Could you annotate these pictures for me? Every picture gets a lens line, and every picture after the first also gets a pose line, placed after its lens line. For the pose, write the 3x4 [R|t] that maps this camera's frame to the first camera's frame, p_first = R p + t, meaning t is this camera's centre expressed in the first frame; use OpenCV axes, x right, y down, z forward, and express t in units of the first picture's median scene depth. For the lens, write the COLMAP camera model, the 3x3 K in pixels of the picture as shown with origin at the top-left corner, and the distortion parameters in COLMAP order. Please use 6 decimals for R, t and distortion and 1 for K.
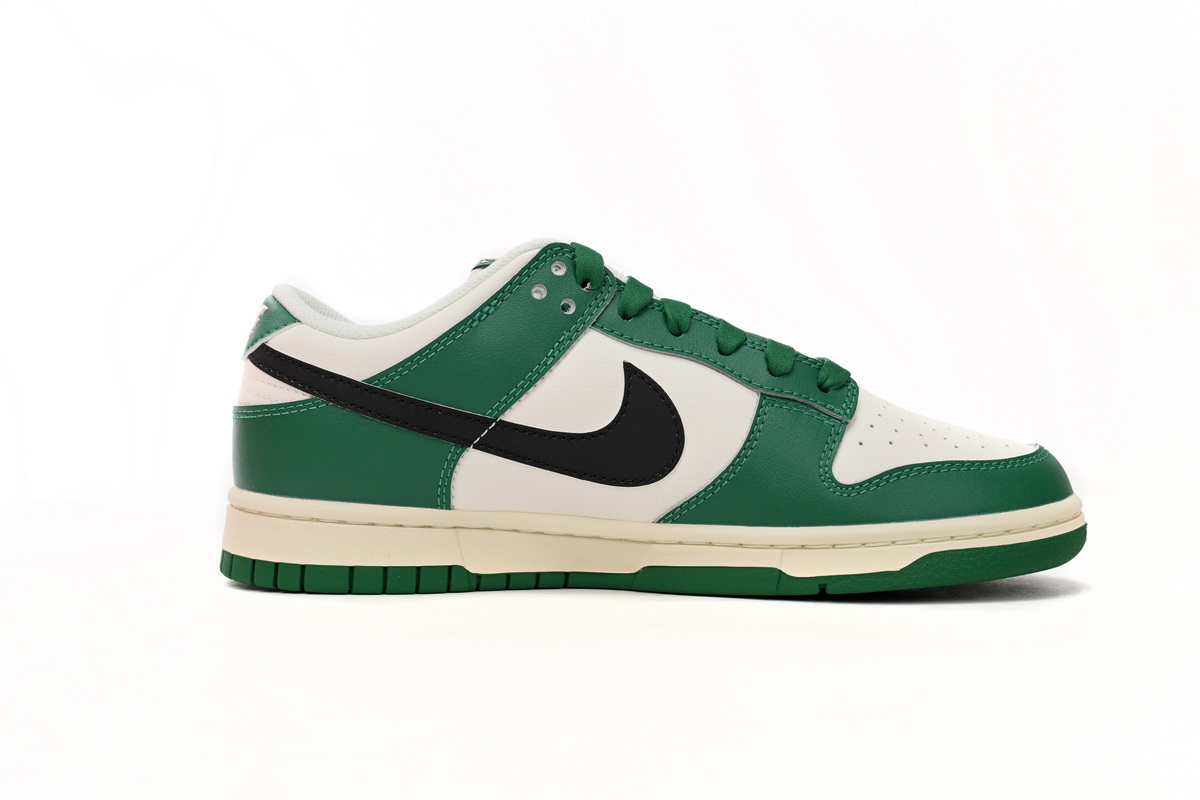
lens RADIAL K [[1728.5, 0, 601.2], [0, 1728.5, 397.0], [0, 0, 1]] dist [0.398834, 0.000000]
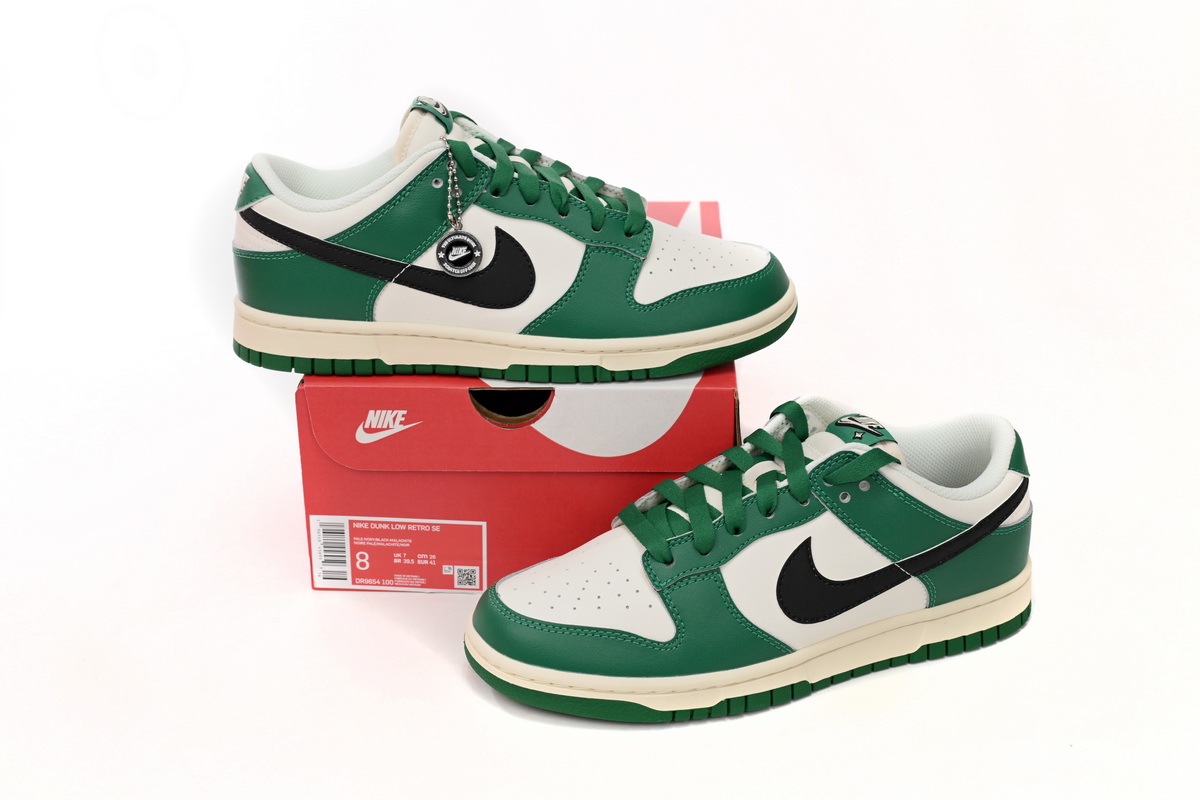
lens RADIAL K [[1438.2, 0, 598.3], [0, 1438.2, 405.7], [0, 0, 1]] dist [0.017734, 0.000000]
pose [[0.994687, 0.000827, 0.102941, -0.025035], [-0.013858, 0.991942, 0.125934, -0.022976], [-0.102007, -0.126692, 0.986683, -0.249916]]
